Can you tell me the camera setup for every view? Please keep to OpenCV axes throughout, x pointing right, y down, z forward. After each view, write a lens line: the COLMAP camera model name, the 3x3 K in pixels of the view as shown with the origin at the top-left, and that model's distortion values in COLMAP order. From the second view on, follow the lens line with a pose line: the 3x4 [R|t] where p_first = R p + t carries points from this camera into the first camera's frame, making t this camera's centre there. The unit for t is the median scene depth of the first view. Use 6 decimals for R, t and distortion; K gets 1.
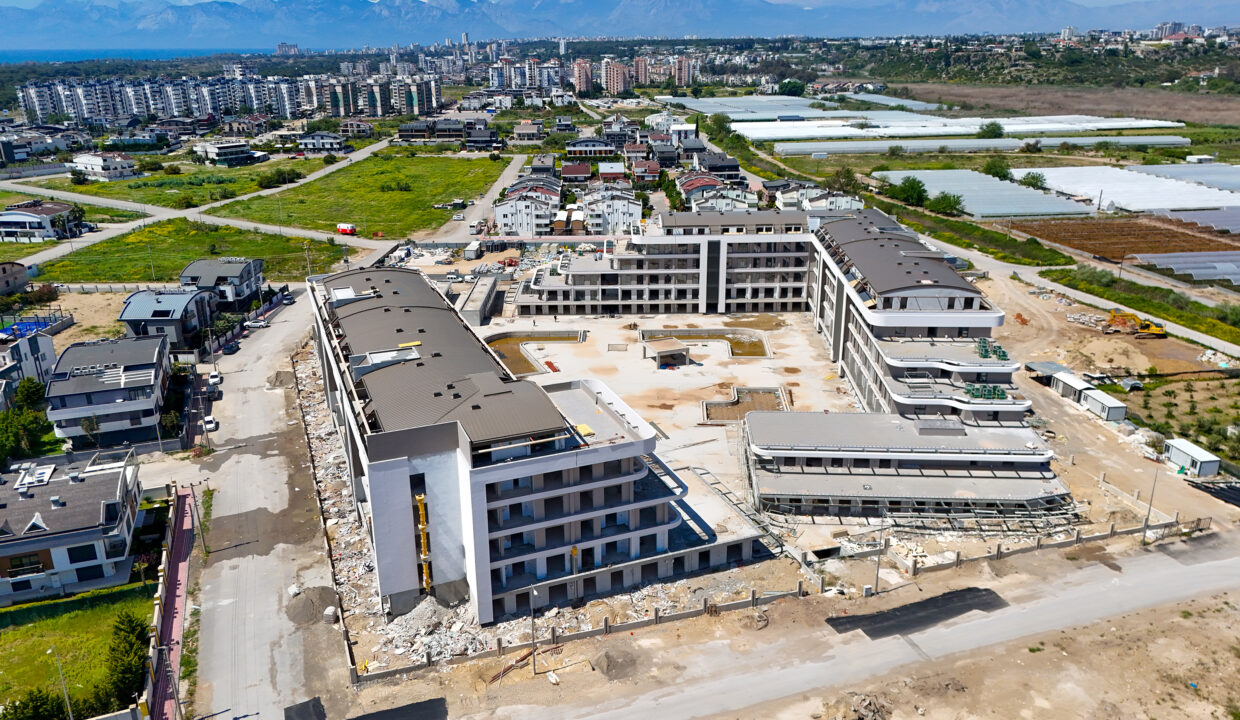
lens RADIAL K [[908.3, 0, 620.6], [0, 908.3, 366.3], [0, 0, 1]] dist [0.075045, -0.073601]
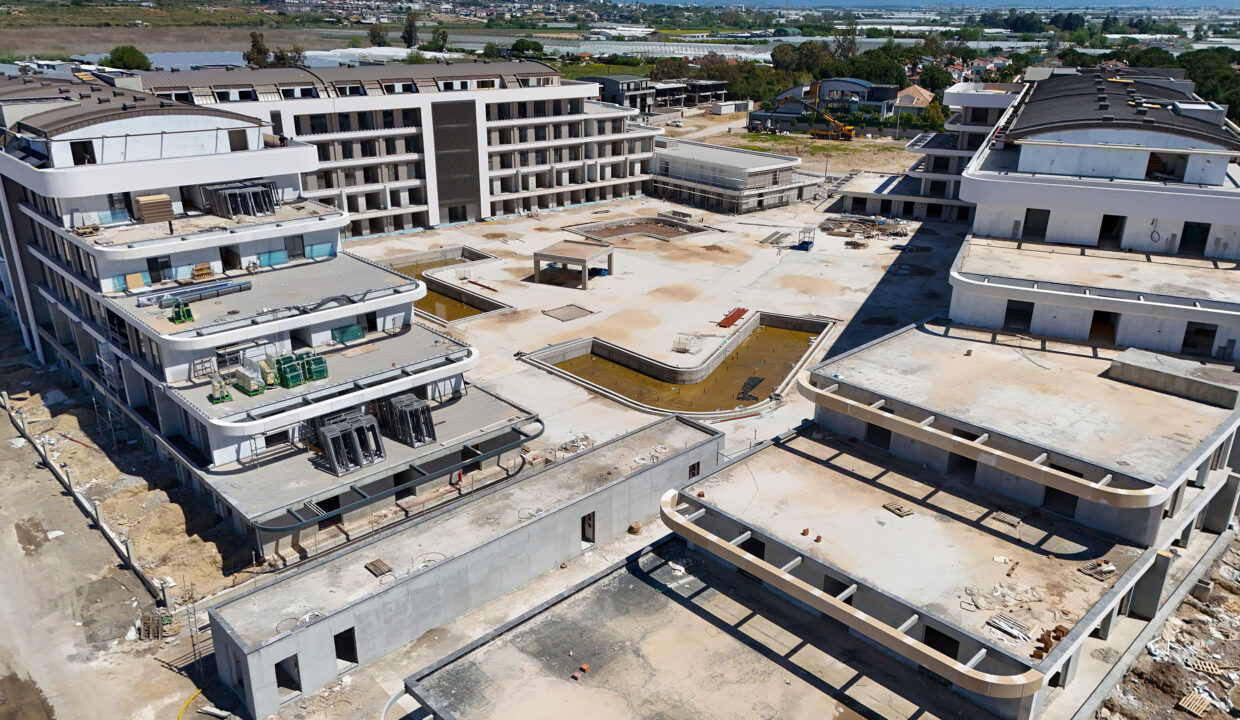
lens RADIAL K [[908.3, 0, 616.4], [0, 908.3, 370.0], [0, 0, 1]] dist [0.075045, -0.073601]
pose [[-0.681274, -0.267721, 0.681315, -0.339111], [0.242180, 0.795882, 0.554906, -0.243168], [-0.690807, 0.543044, -0.477377, 1.113221]]
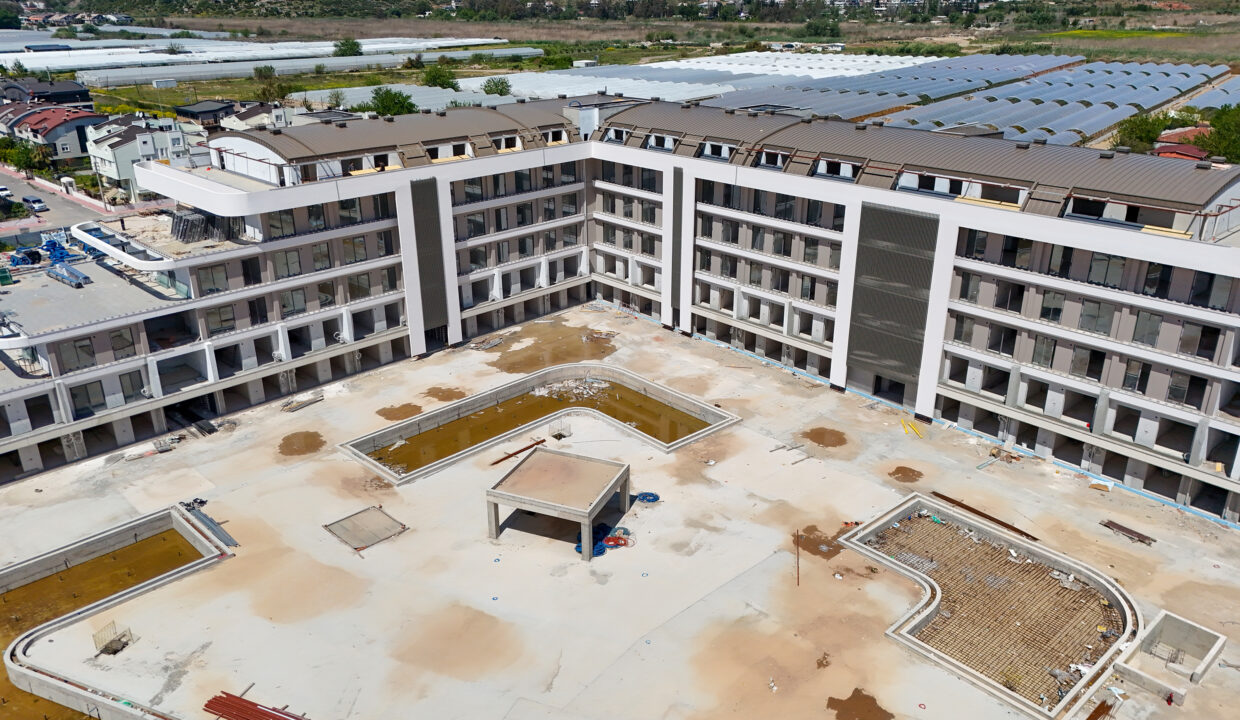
lens RADIAL K [[908.3, 0, 619.6], [0, 908.3, 362.6], [0, 0, 1]] dist [0.075045, -0.073601]
pose [[0.706111, -0.262674, 0.657579, -0.125672], [0.235013, 0.962947, 0.132297, -0.089749], [-0.667964, 0.061123, 0.741679, 0.619590]]
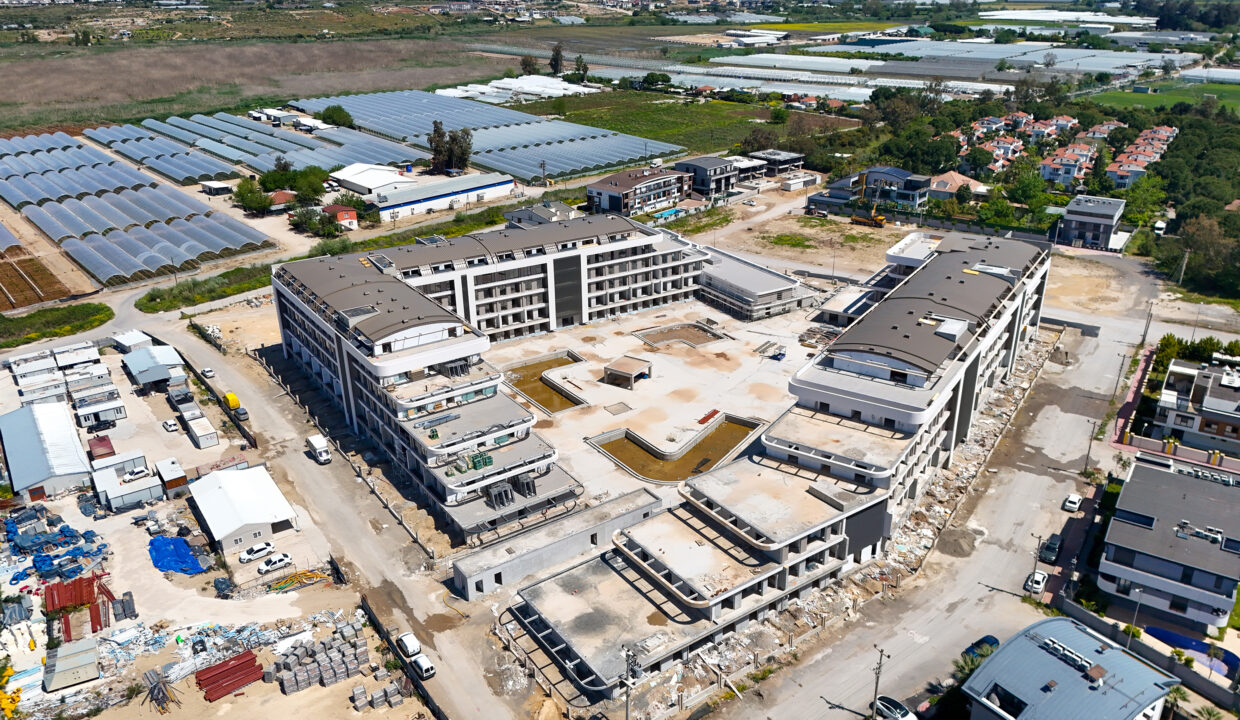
lens RADIAL K [[908.3, 0, 618.3], [0, 908.3, 362.7], [0, 0, 1]] dist [0.075045, -0.073601]
pose [[-0.562844, -0.312515, 0.765207, -0.619769], [0.292977, 0.790233, 0.538234, -0.494127], [-0.772898, 0.527130, -0.353219, 1.164548]]
